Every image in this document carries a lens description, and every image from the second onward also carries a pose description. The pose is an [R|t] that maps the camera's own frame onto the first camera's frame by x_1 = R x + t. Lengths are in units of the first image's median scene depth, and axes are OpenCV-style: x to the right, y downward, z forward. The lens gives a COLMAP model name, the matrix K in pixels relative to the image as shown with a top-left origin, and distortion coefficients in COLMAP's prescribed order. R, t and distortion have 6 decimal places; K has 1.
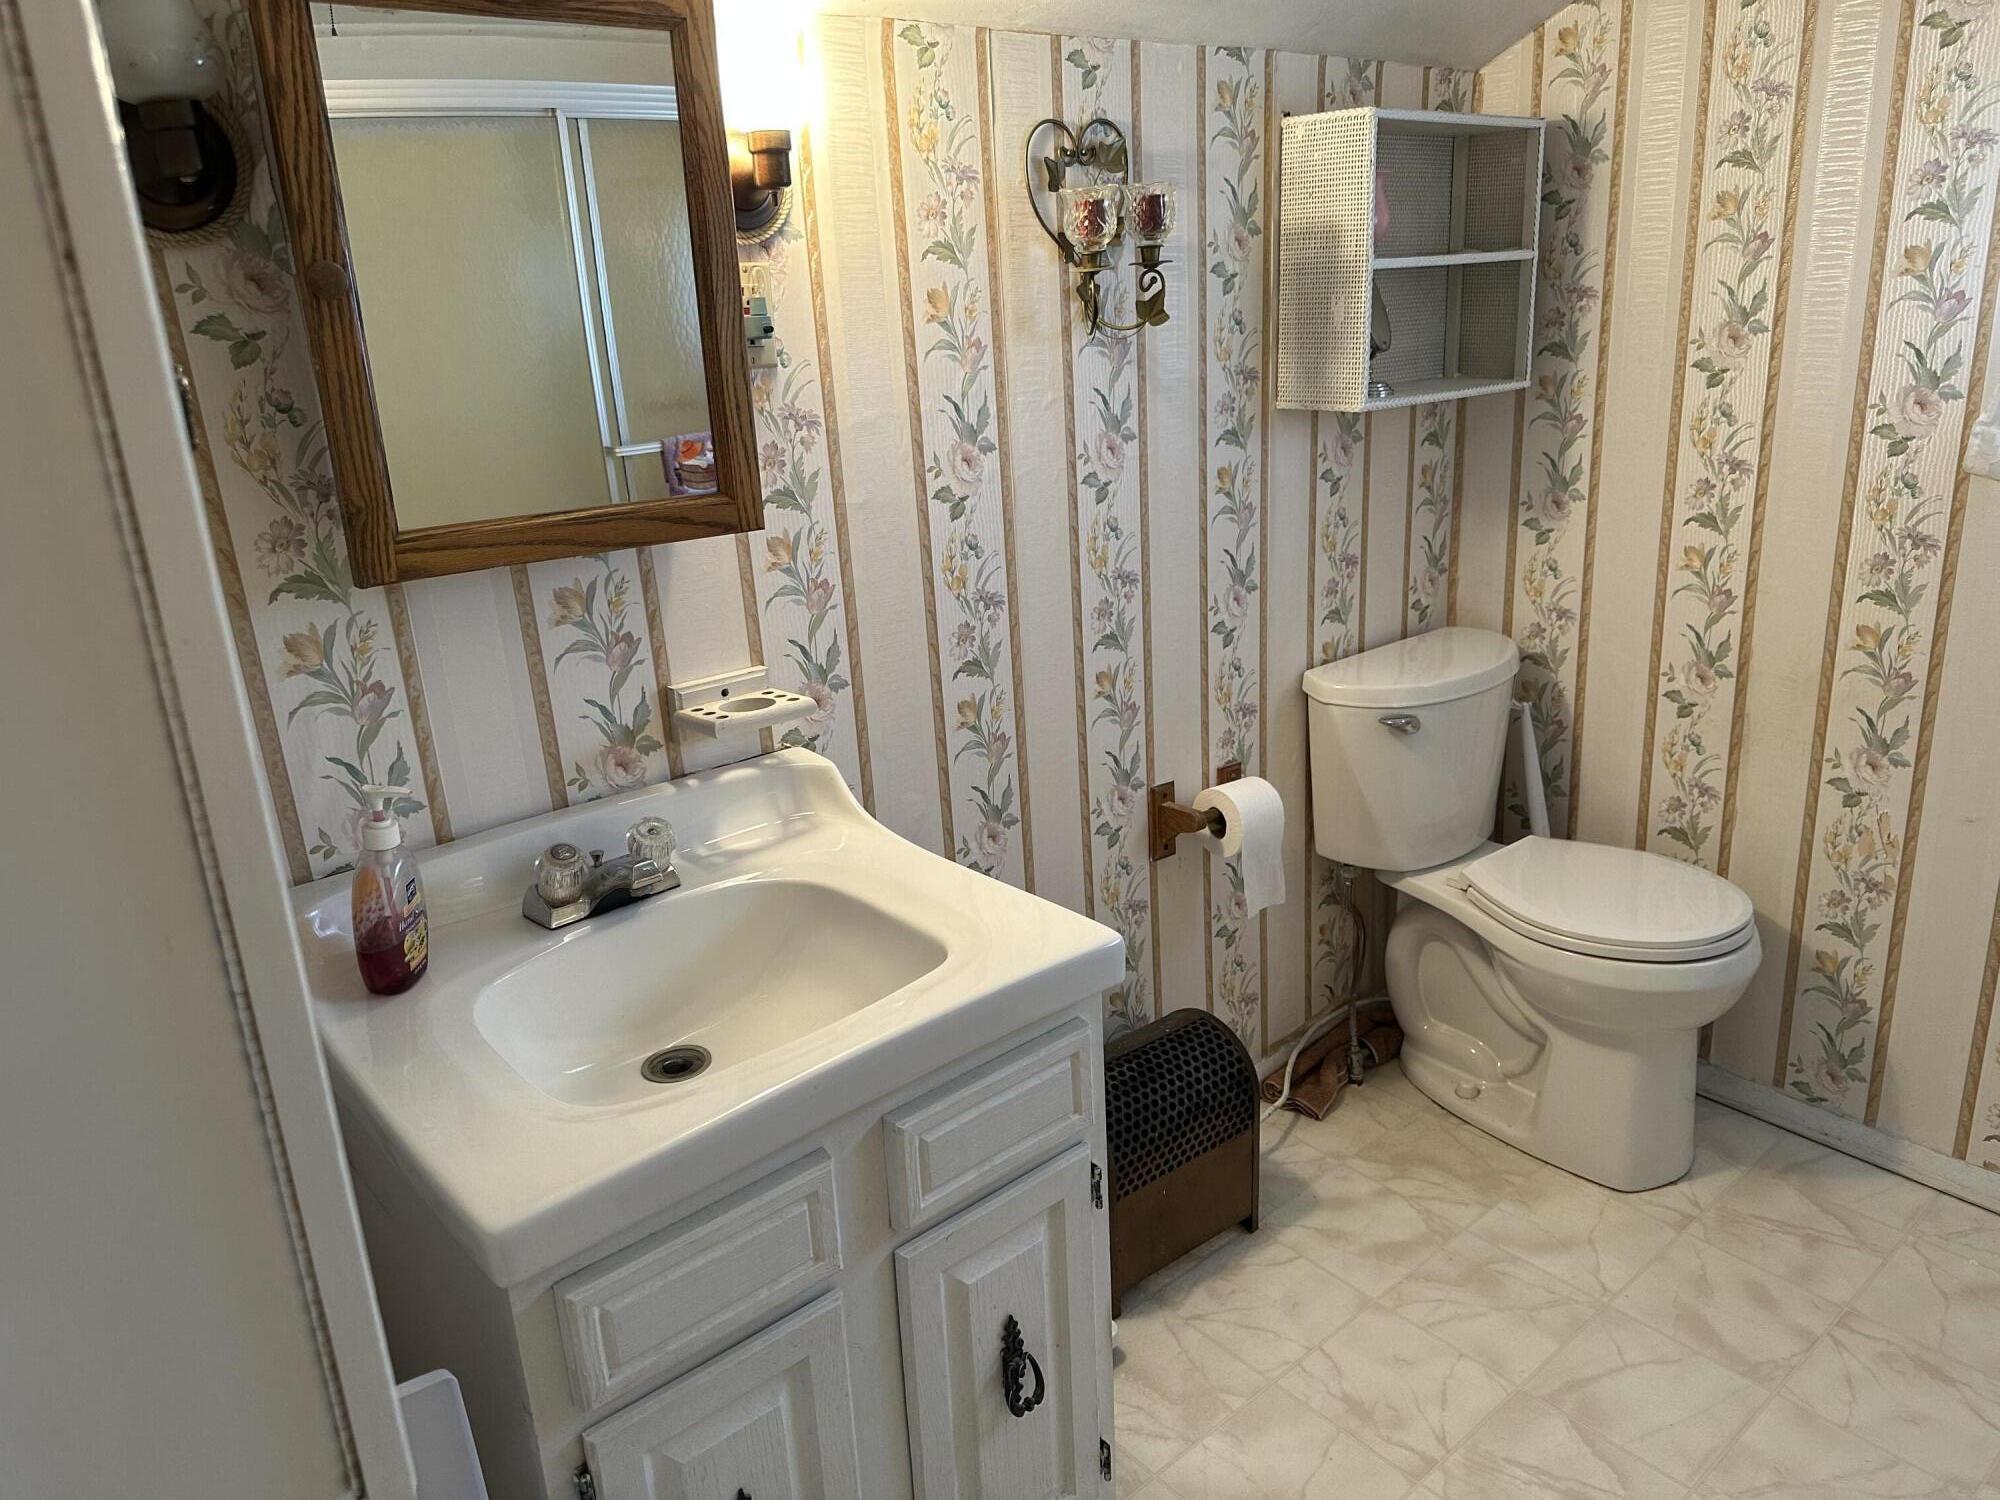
lens RADIAL K [[1411.4, 0, 1006.4], [0, 1411.4, 756.6], [0, 0, 1]] dist [0.040793, -0.035978]
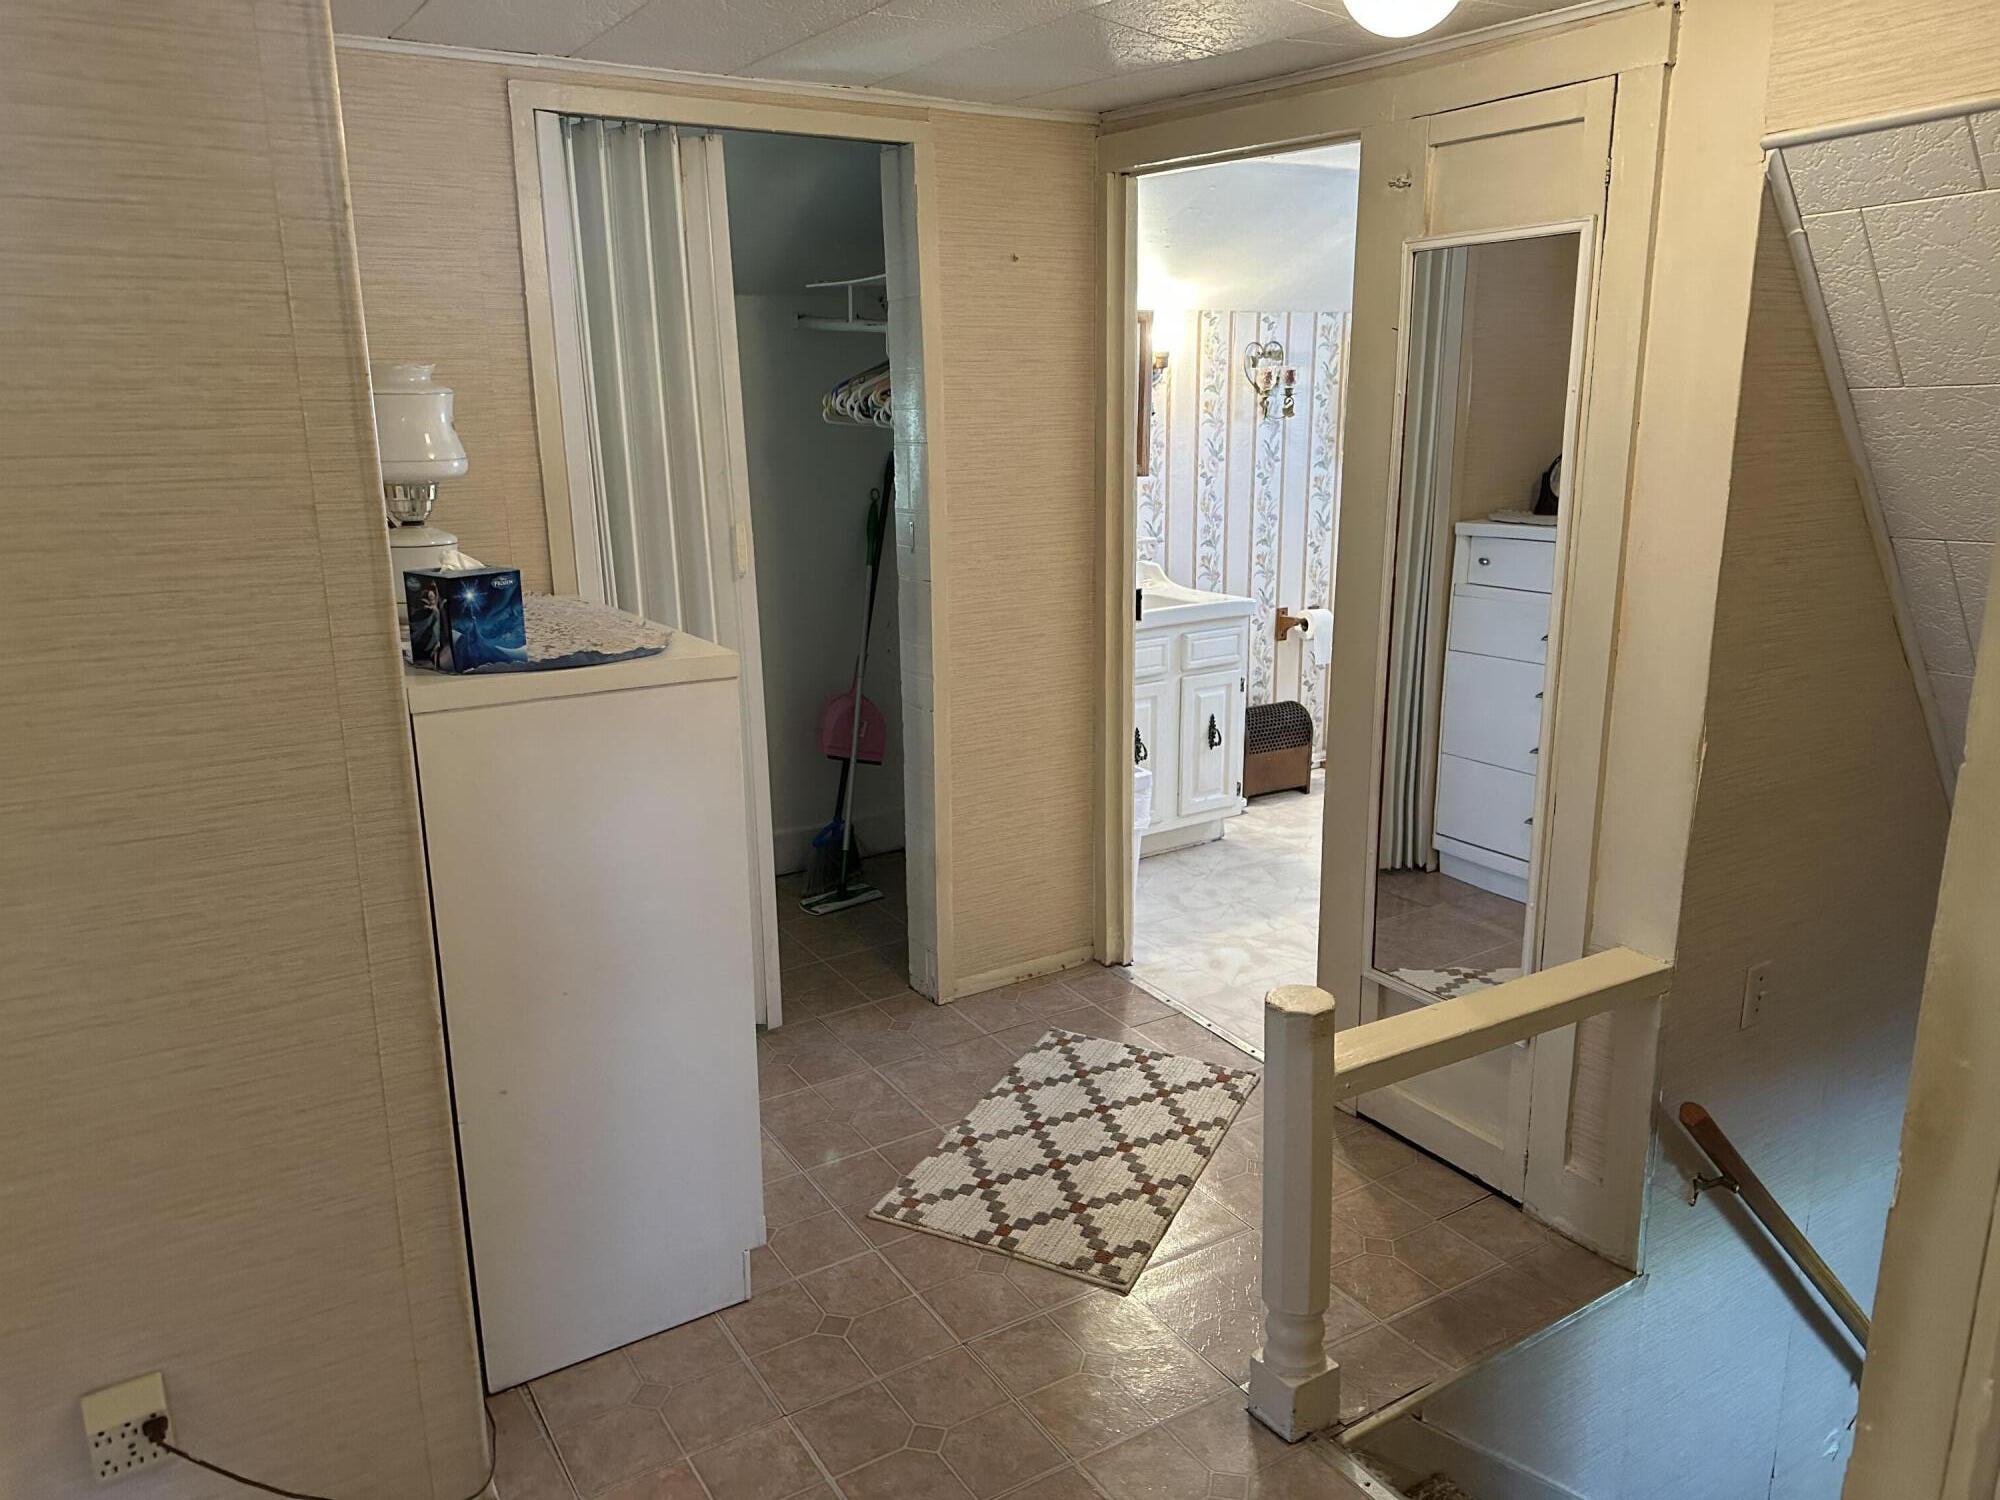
lens RADIAL K [[1411.4, 0, 989.3], [0, 1411.4, 744.4], [0, 0, 1]] dist [0.040793, -0.035978]
pose [[0.987573, 0.076331, -0.137381, -0.038691], [-0.085295, 0.994512, -0.060586, 0.521606], [0.132003, 0.071551, 0.988664, -1.679297]]
